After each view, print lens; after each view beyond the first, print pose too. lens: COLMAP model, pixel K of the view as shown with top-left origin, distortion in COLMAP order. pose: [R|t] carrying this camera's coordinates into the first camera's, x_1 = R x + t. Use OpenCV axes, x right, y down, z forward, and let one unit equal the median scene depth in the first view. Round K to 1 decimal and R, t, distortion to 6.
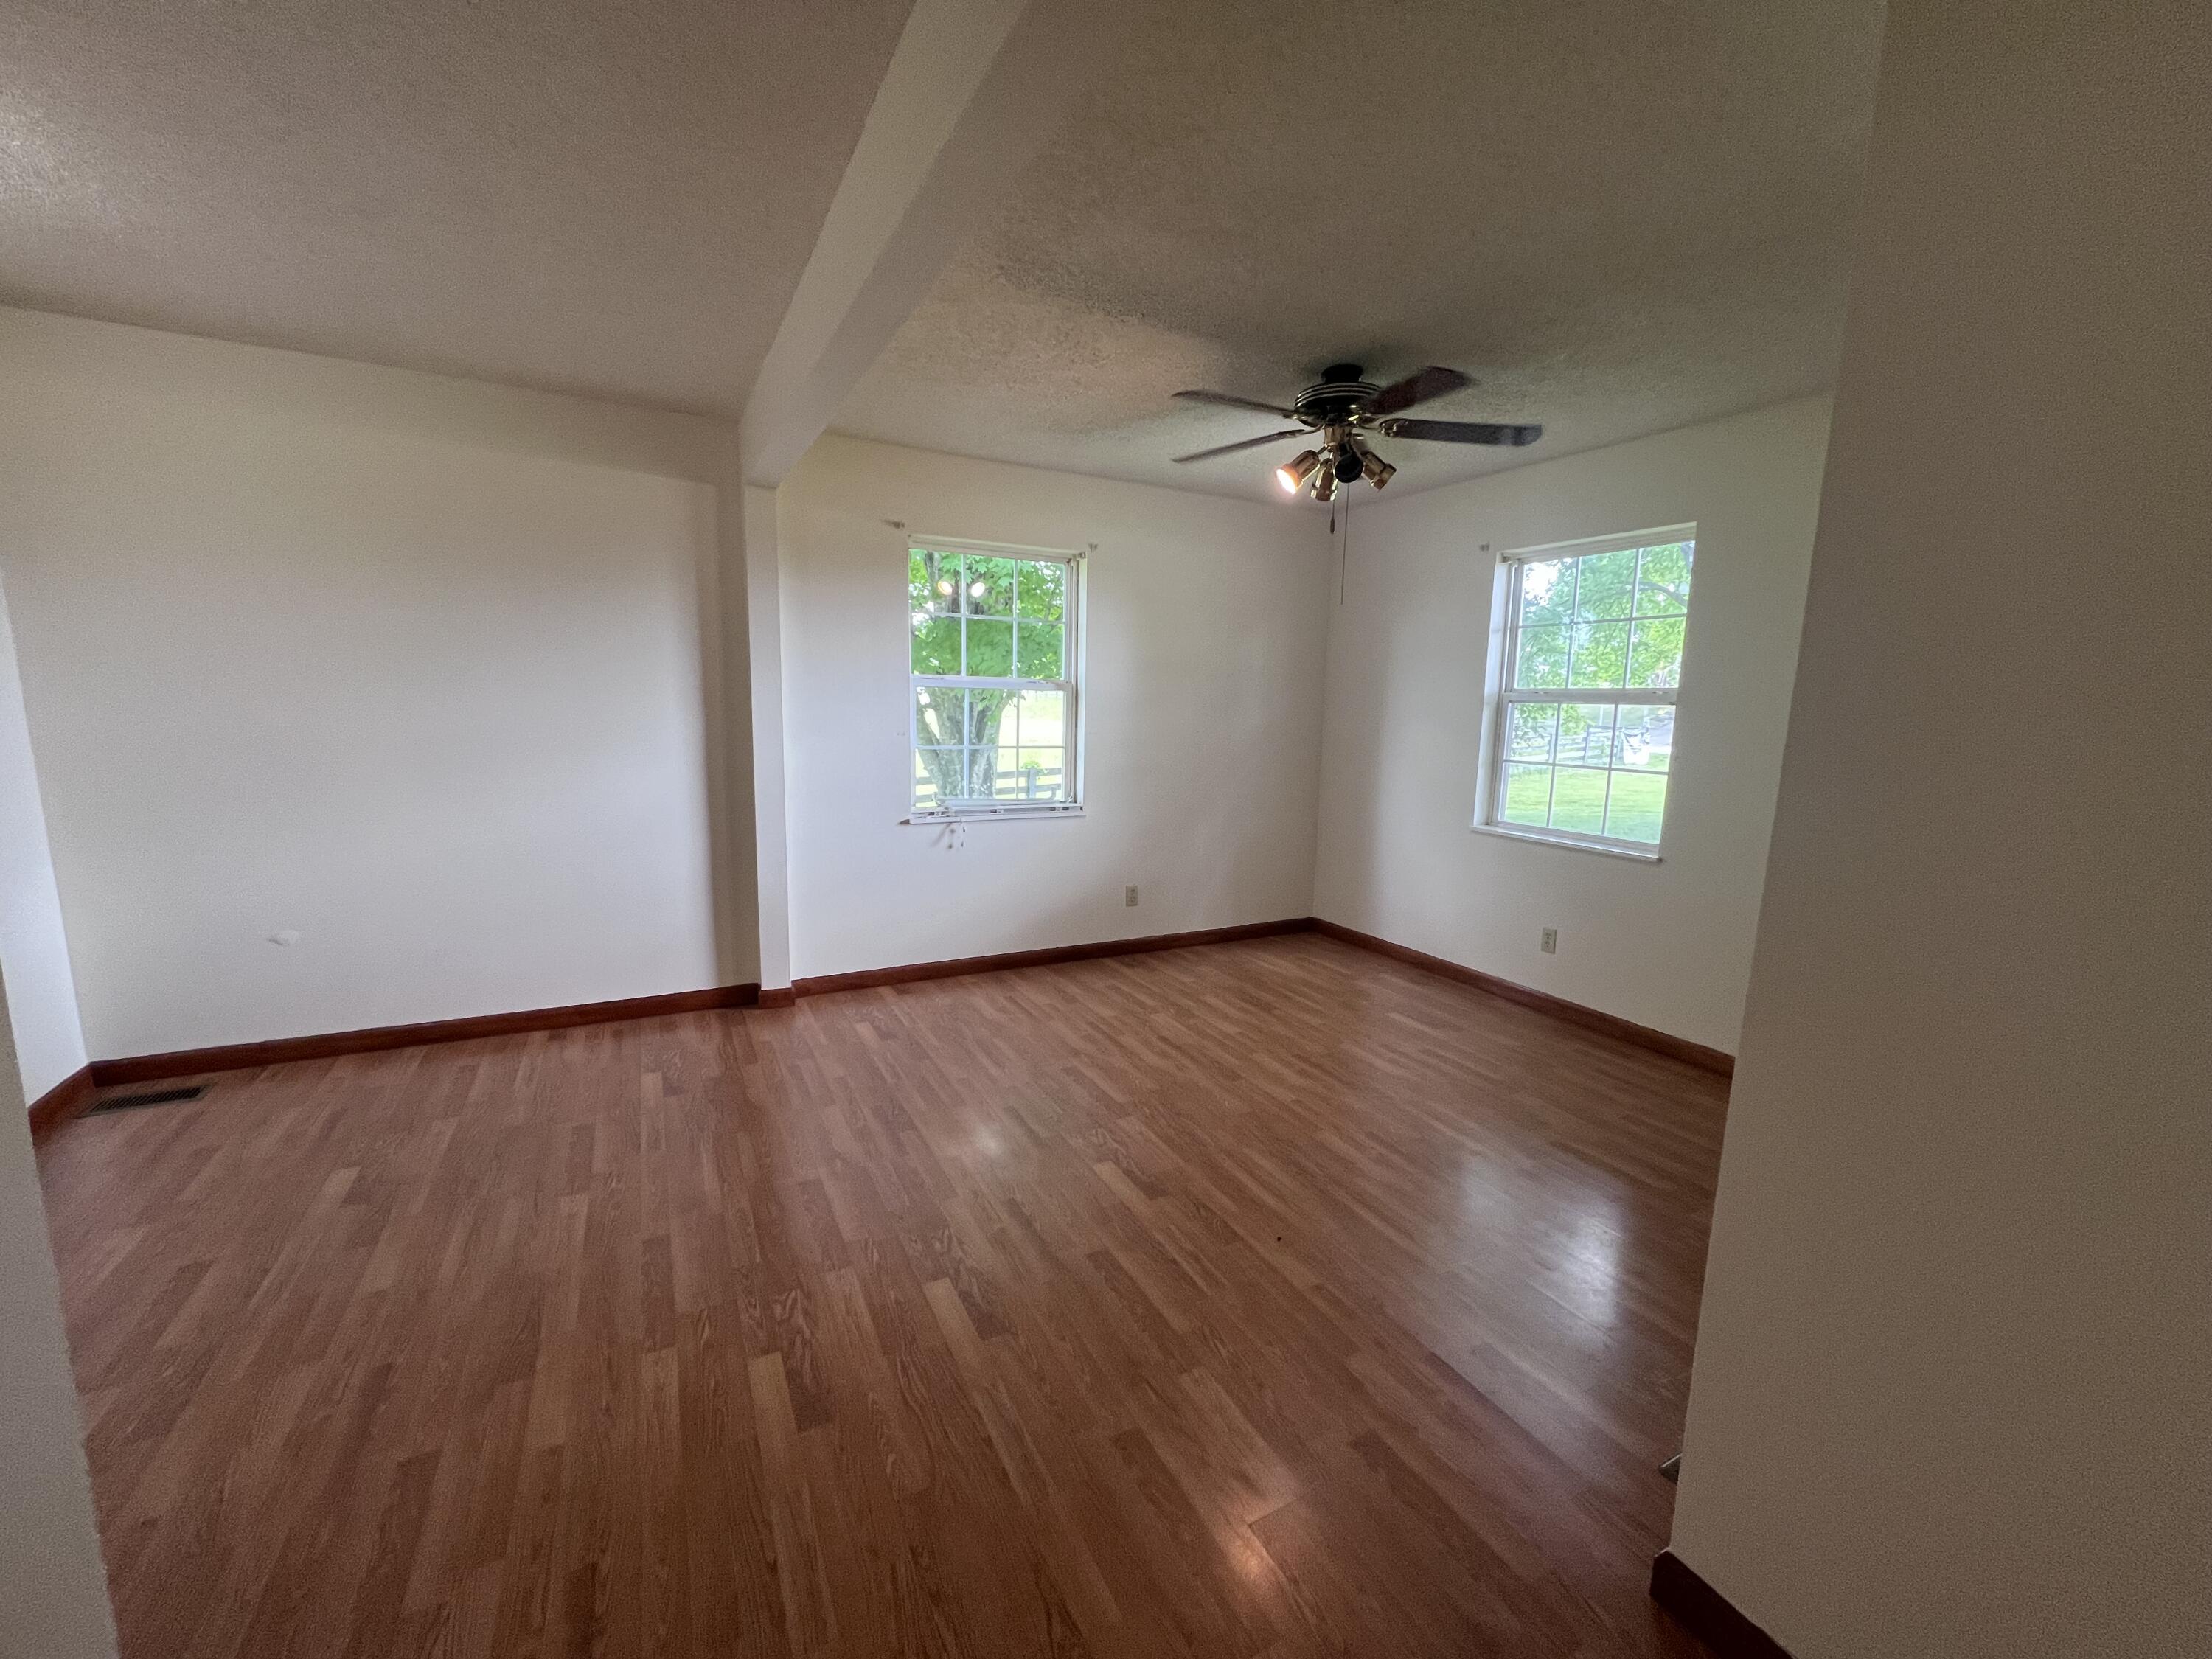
lens RADIAL K [[879.2, 0, 1105.4], [0, 879.2, 837.3], [0, 0, 1]] dist [-0.002080, 0.000116]
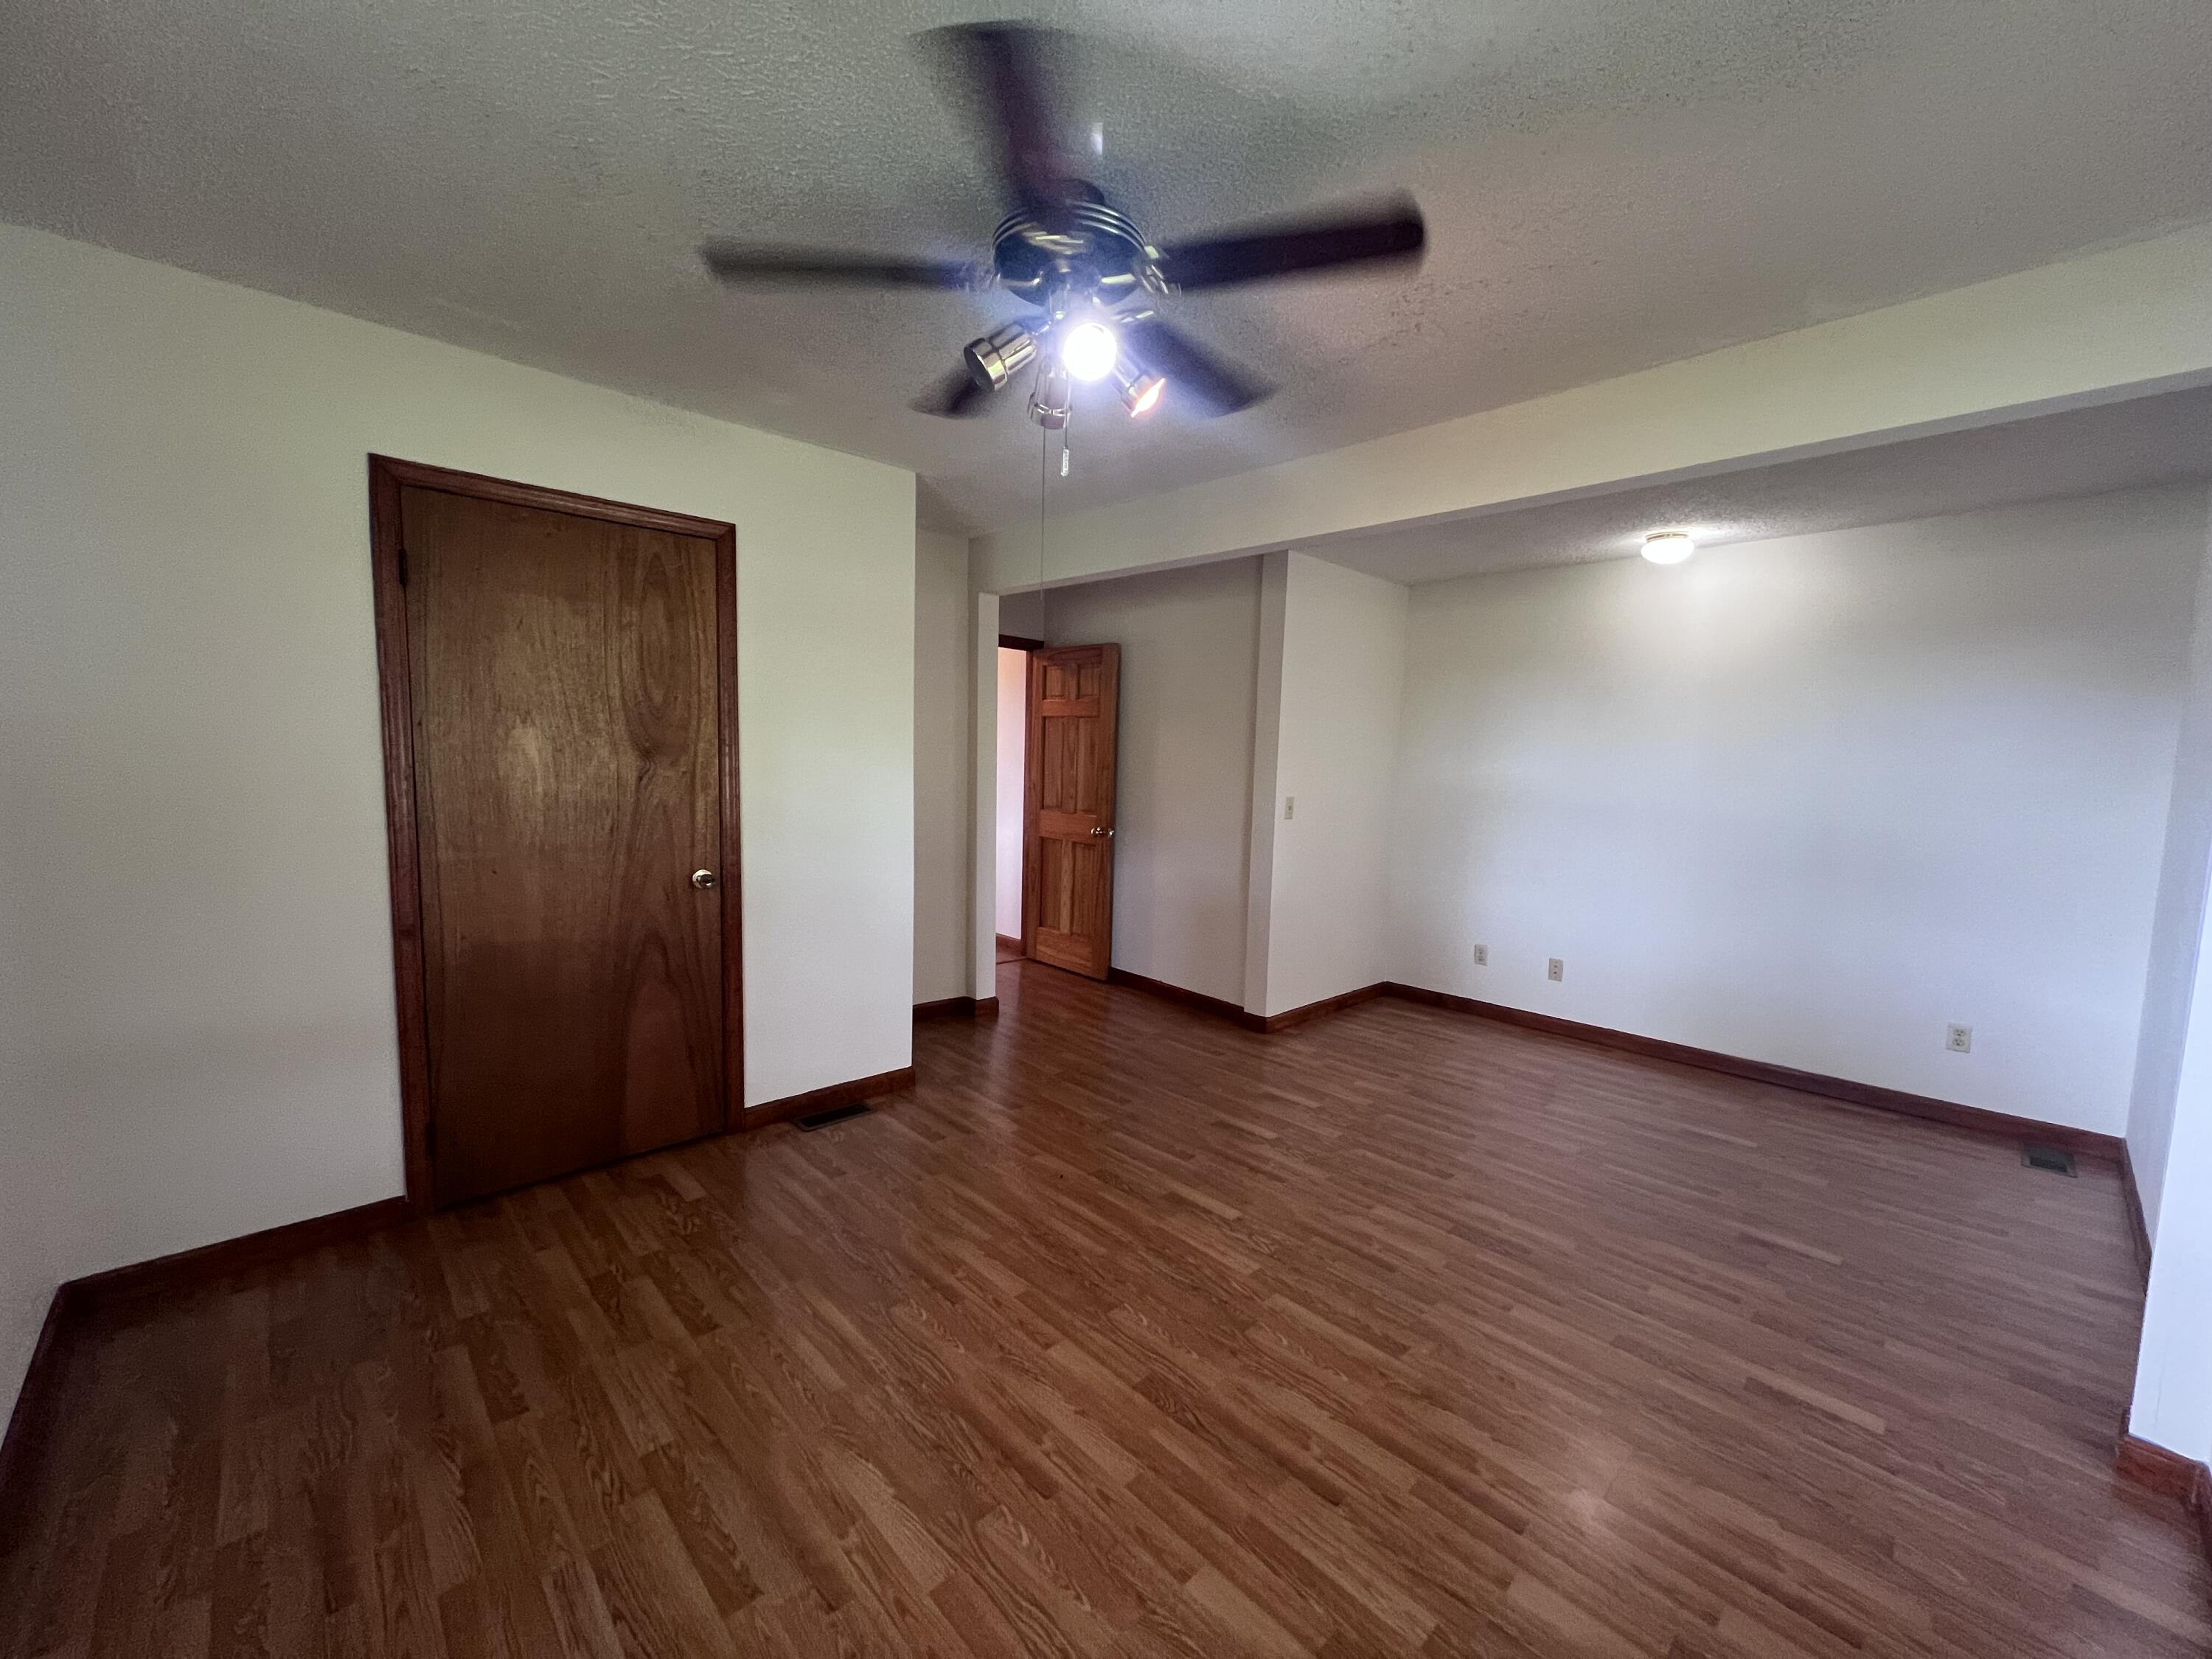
lens RADIAL K [[879.2, 0, 1105.4], [0, 879.2, 837.3], [0, 0, 1]] dist [-0.002080, 0.000116]
pose [[-0.960652, -0.025141, -0.276616, 0.424281], [-0.094465, 0.966102, 0.240256, -0.277131], [0.261199, 0.256933, -0.930463, 1.755576]]
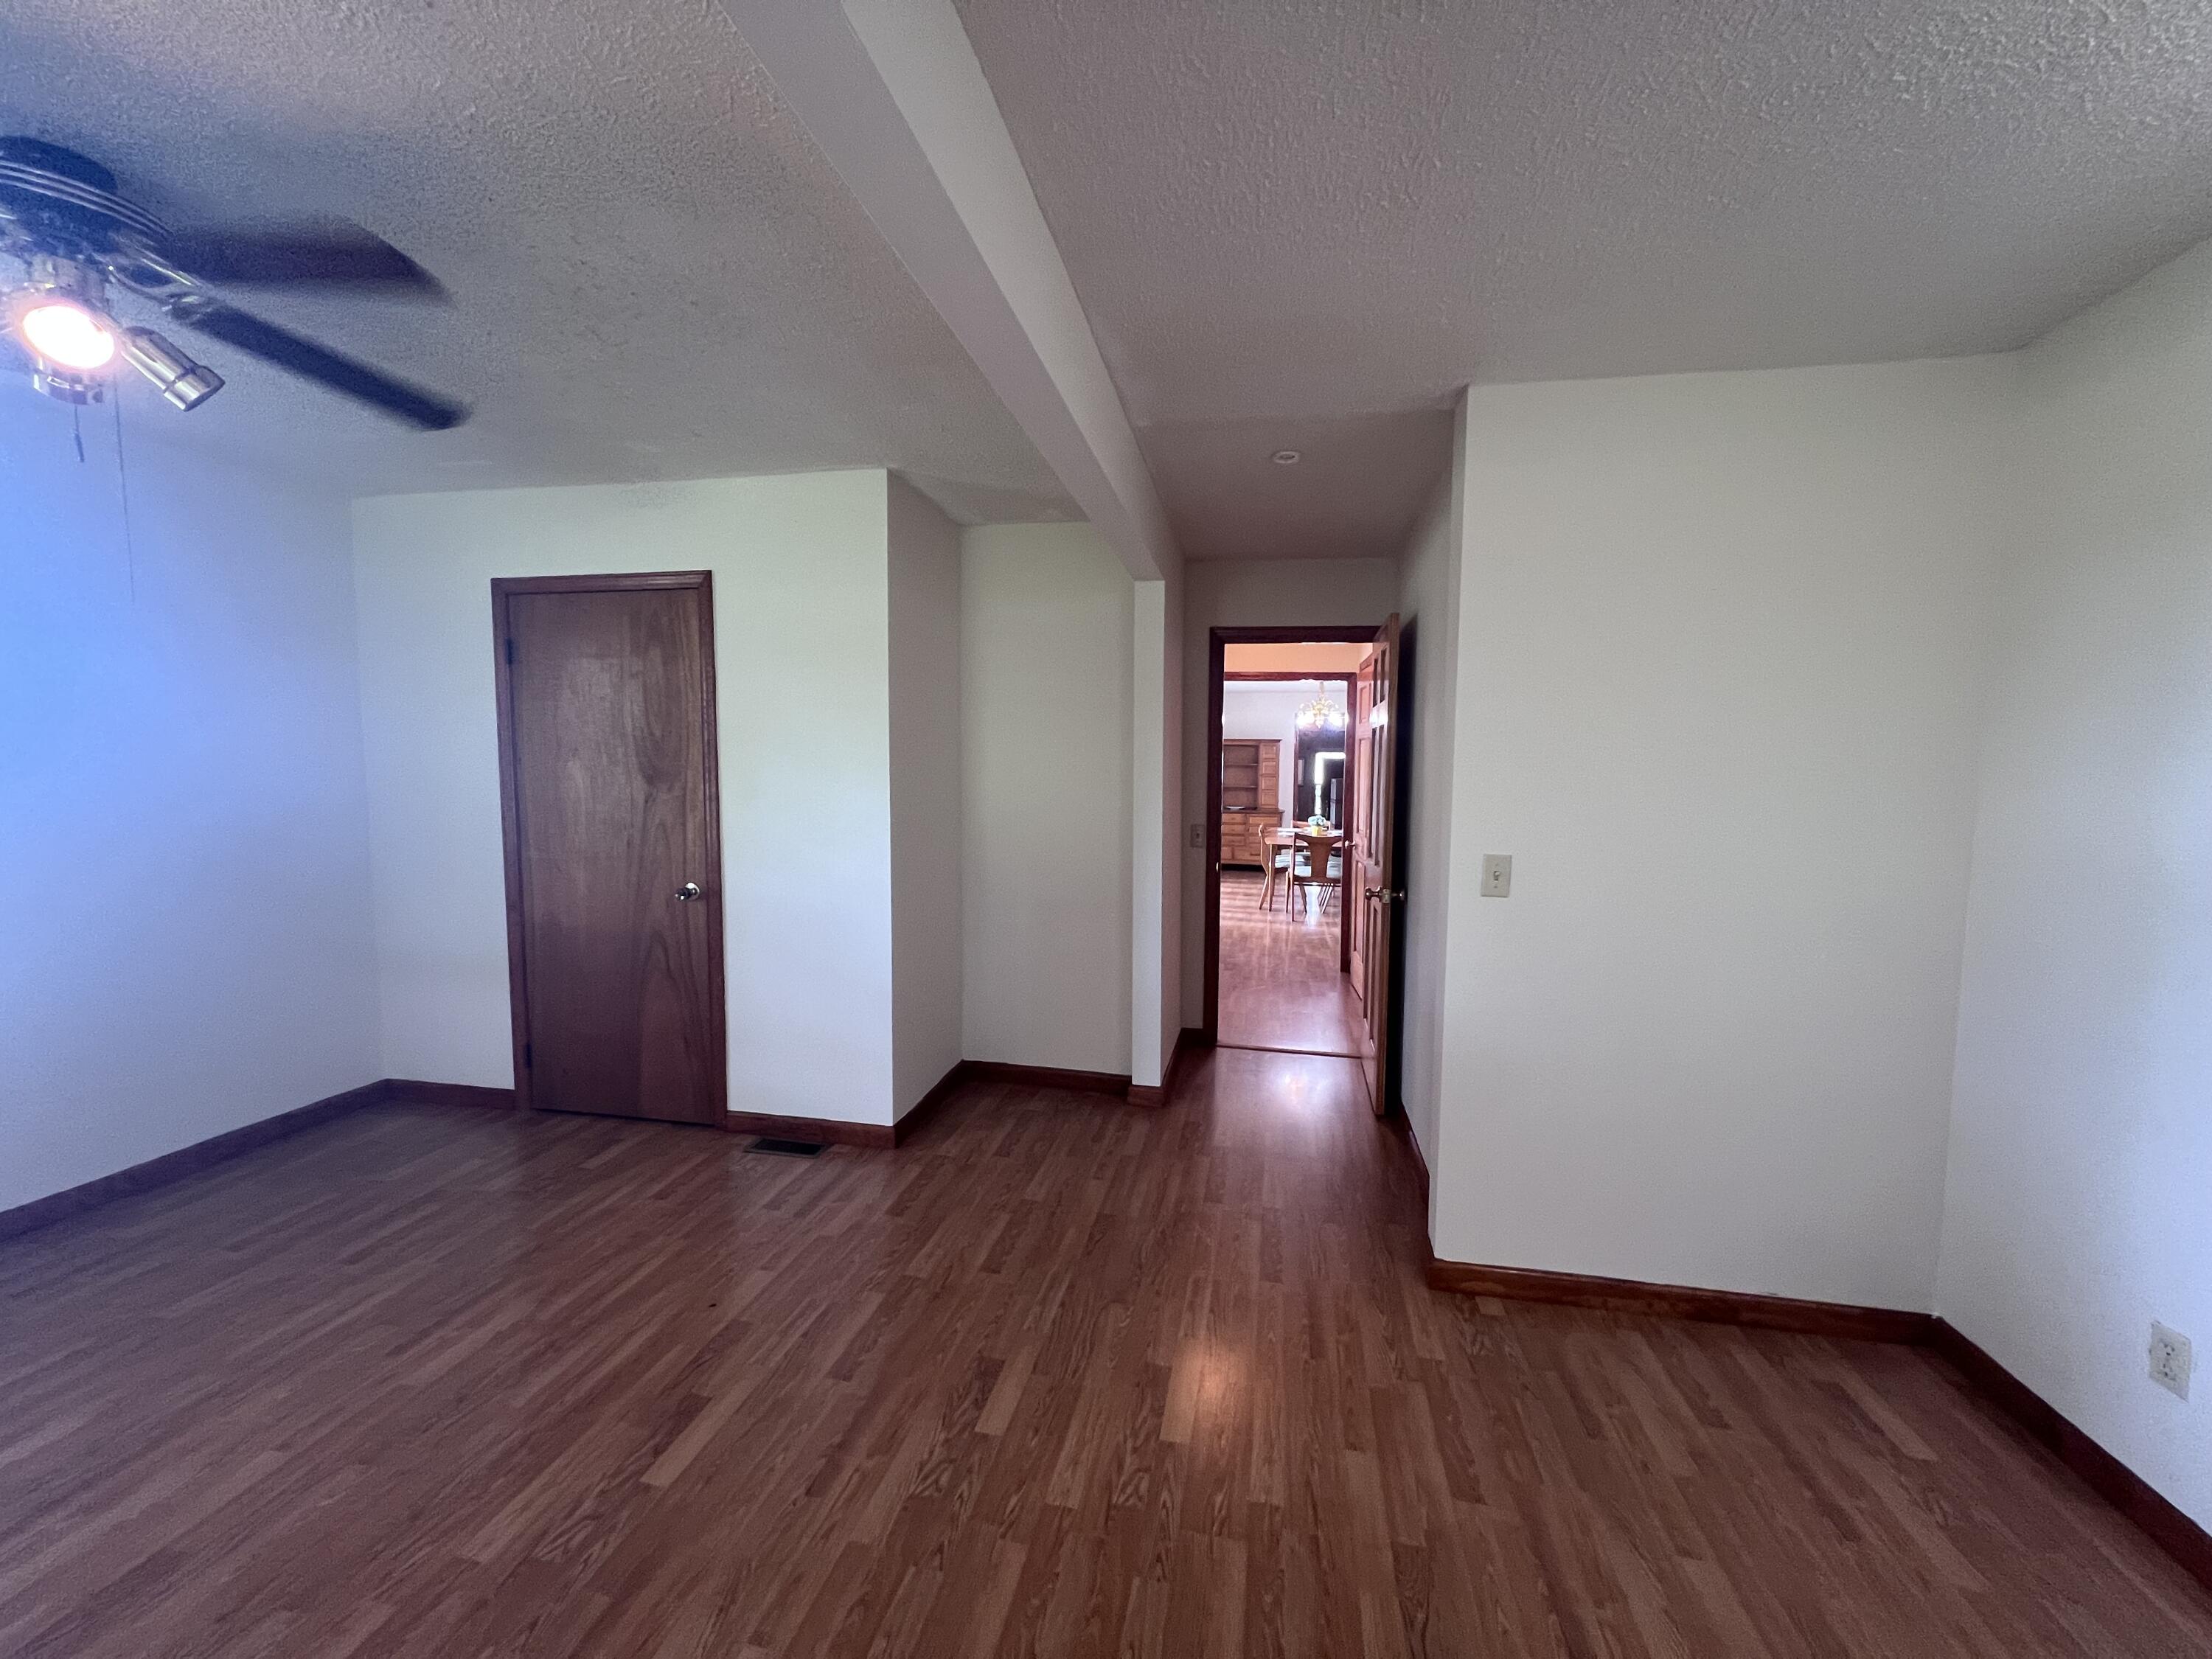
lens RADIAL K [[883.4, 0, 1109.1], [0, 883.4, 835.3], [0, 0, 1]] dist [-0.001572, 0.000093]
pose [[-0.780441, -0.079713, 0.620128, -0.628654], [0.069852, 0.974513, 0.213177, -0.213747], [-0.621316, 0.209689, -0.754982, 1.160013]]
